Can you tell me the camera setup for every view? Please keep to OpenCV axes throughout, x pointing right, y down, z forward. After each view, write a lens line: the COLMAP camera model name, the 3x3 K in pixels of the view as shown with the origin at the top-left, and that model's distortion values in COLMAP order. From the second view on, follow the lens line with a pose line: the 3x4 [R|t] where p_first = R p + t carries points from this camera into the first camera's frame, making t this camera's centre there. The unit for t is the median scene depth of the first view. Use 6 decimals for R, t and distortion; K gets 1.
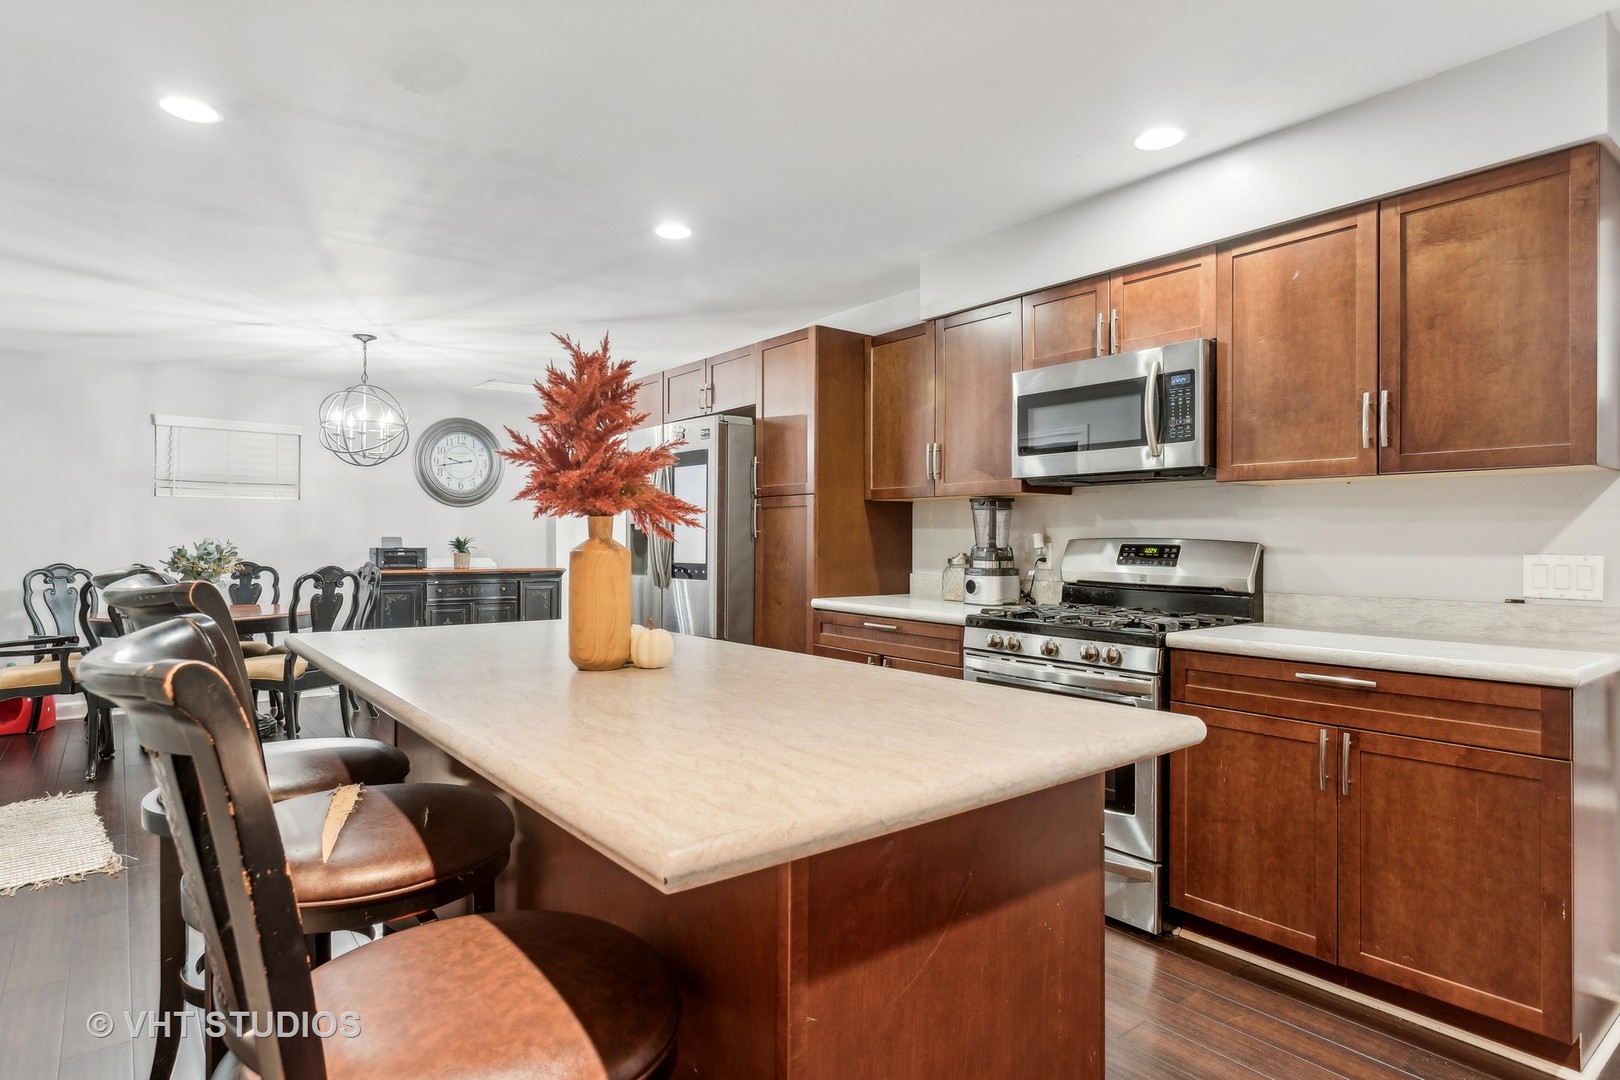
lens RADIAL K [[891.2, 0, 811.1], [0, 891.2, 537.0], [0, 0, 1]] dist [0.003164, 0.000347]
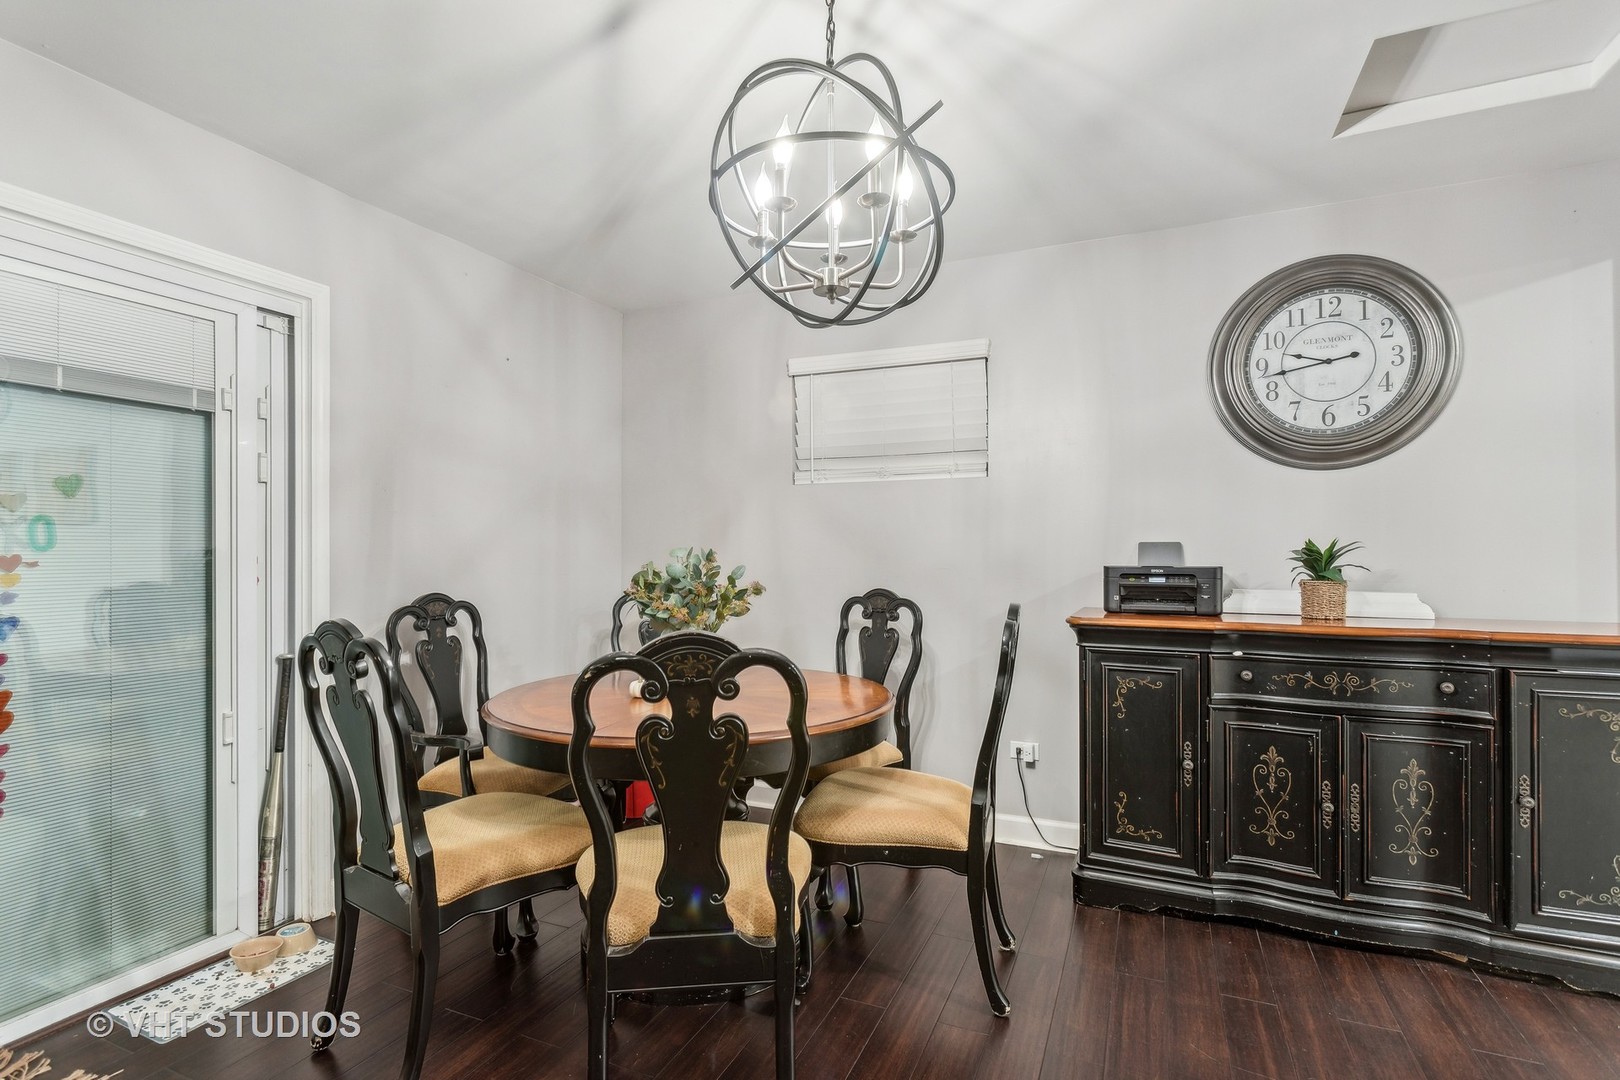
lens RADIAL K [[773.2, 0, 817.3], [0, 773.2, 537.5], [0, 0, 1]] dist [0.001114, -0.000290]
pose [[0.435378, -0.012309, -0.900164, -0.182460], [0.011653, 0.999900, -0.008037, -0.001526], [0.900172, -0.006990, 0.435478, 0.661787]]
